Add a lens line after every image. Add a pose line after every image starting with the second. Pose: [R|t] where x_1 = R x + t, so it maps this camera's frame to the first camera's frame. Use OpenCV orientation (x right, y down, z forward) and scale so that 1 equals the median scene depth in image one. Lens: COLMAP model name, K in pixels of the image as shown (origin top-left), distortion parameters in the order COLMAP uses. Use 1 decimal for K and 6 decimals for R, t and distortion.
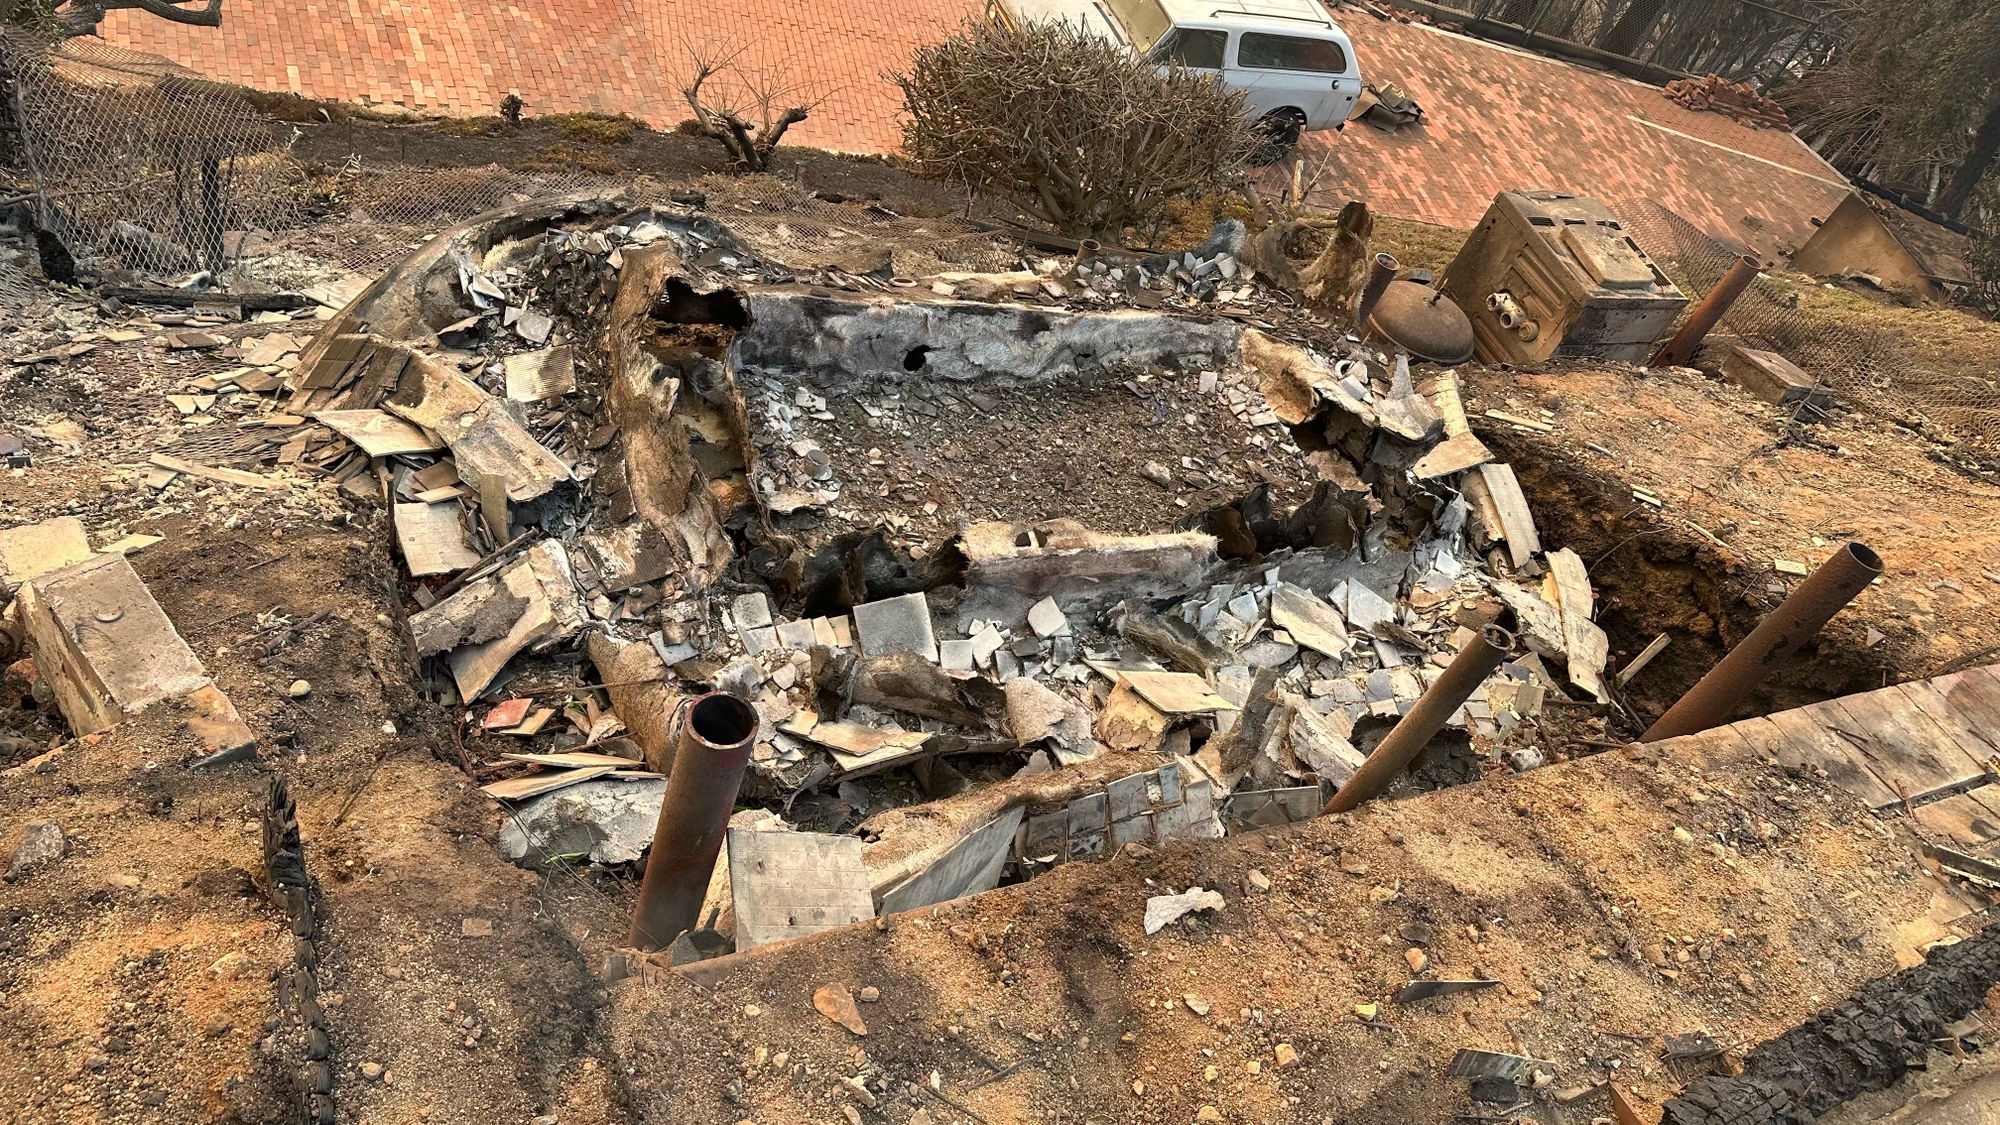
lens RADIAL K [[1389.6, 0, 1000.0], [0, 1389.6, 562.5], [0, 0, 1]] dist [0.128921, -0.225929]
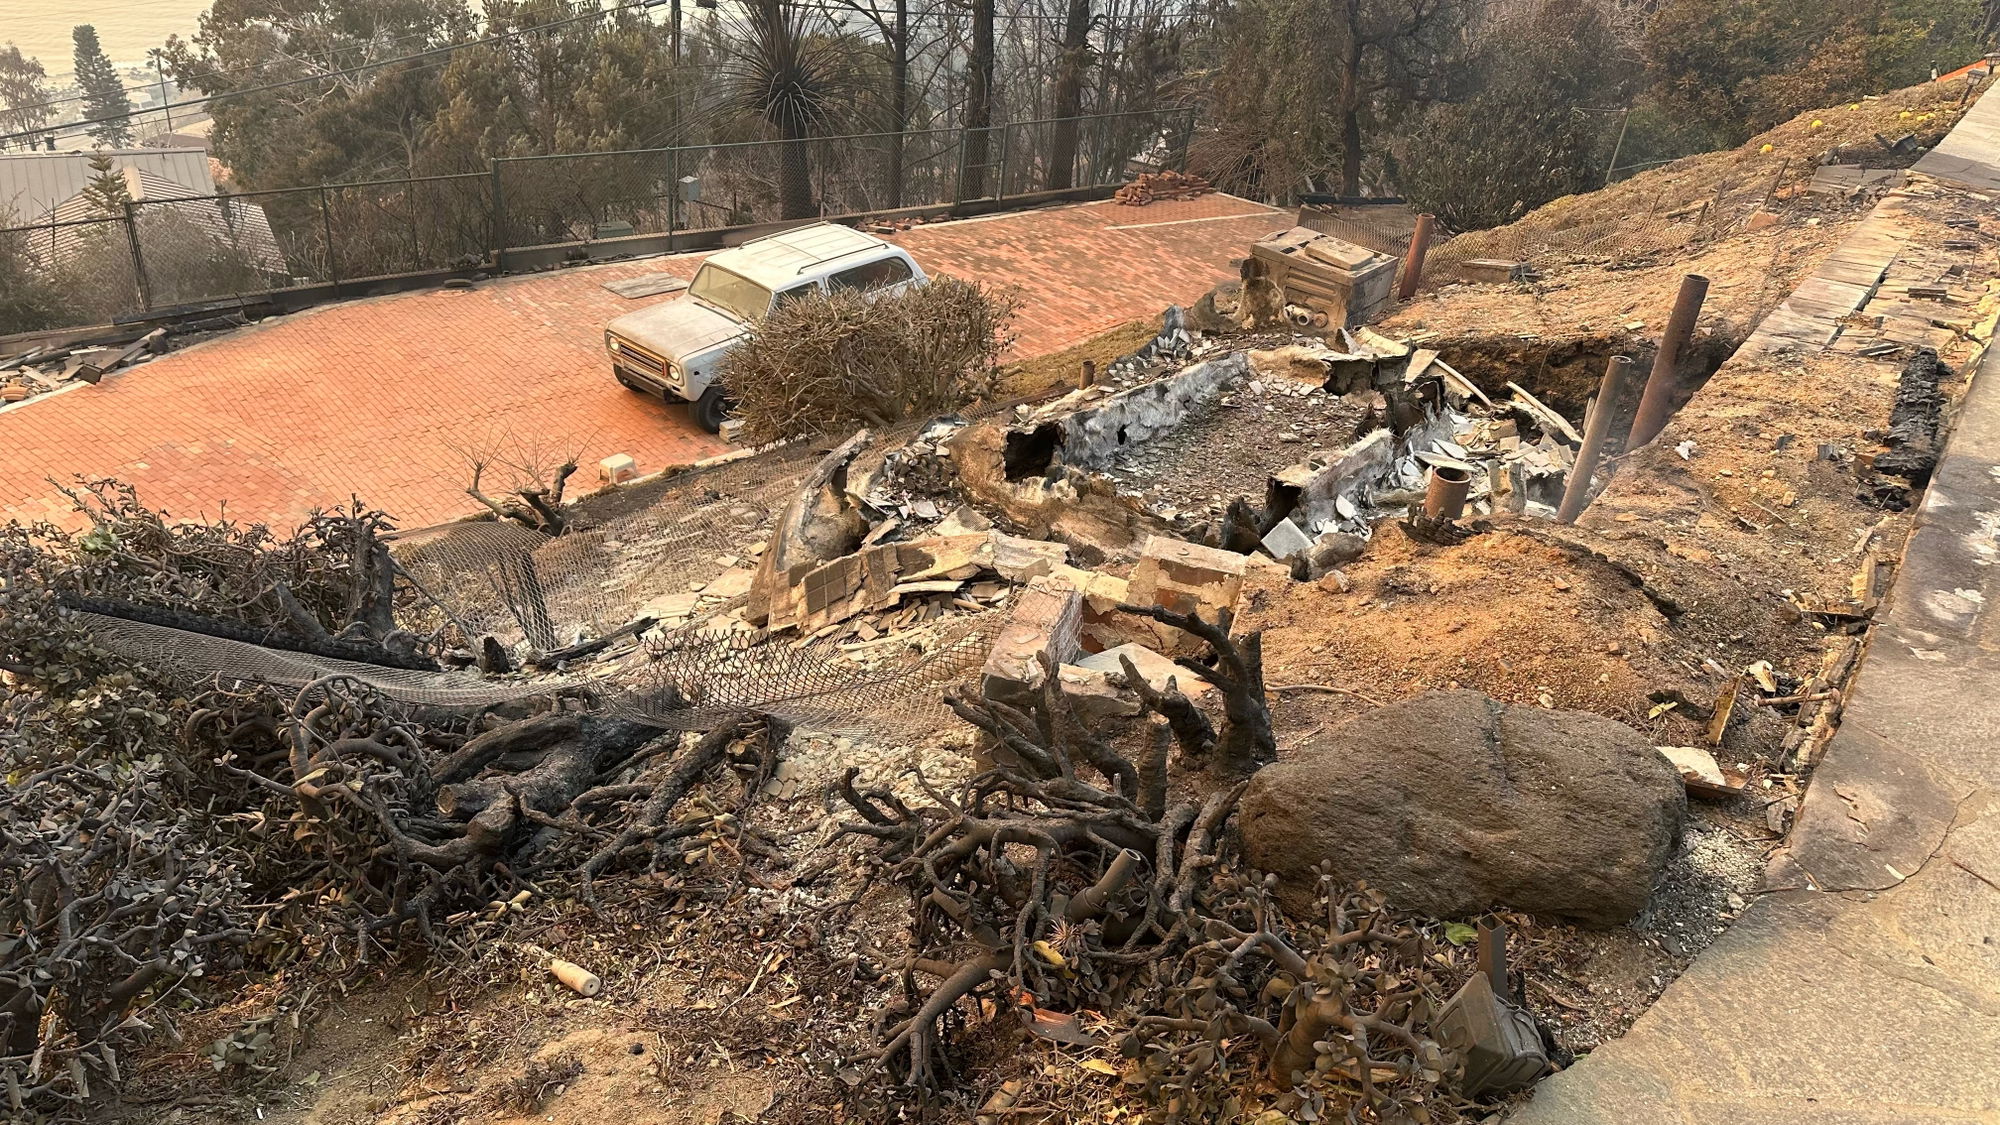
lens RADIAL K [[1389.6, 0, 1000.0], [0, 1389.6, 562.5], [0, 0, 1]] dist [0.128921, -0.225929]
pose [[0.854404, -0.432541, 0.287926, -0.584171], [0.475872, 0.873890, -0.099309, 0.049584], [-0.208660, 0.221865, 0.952490, -0.305683]]
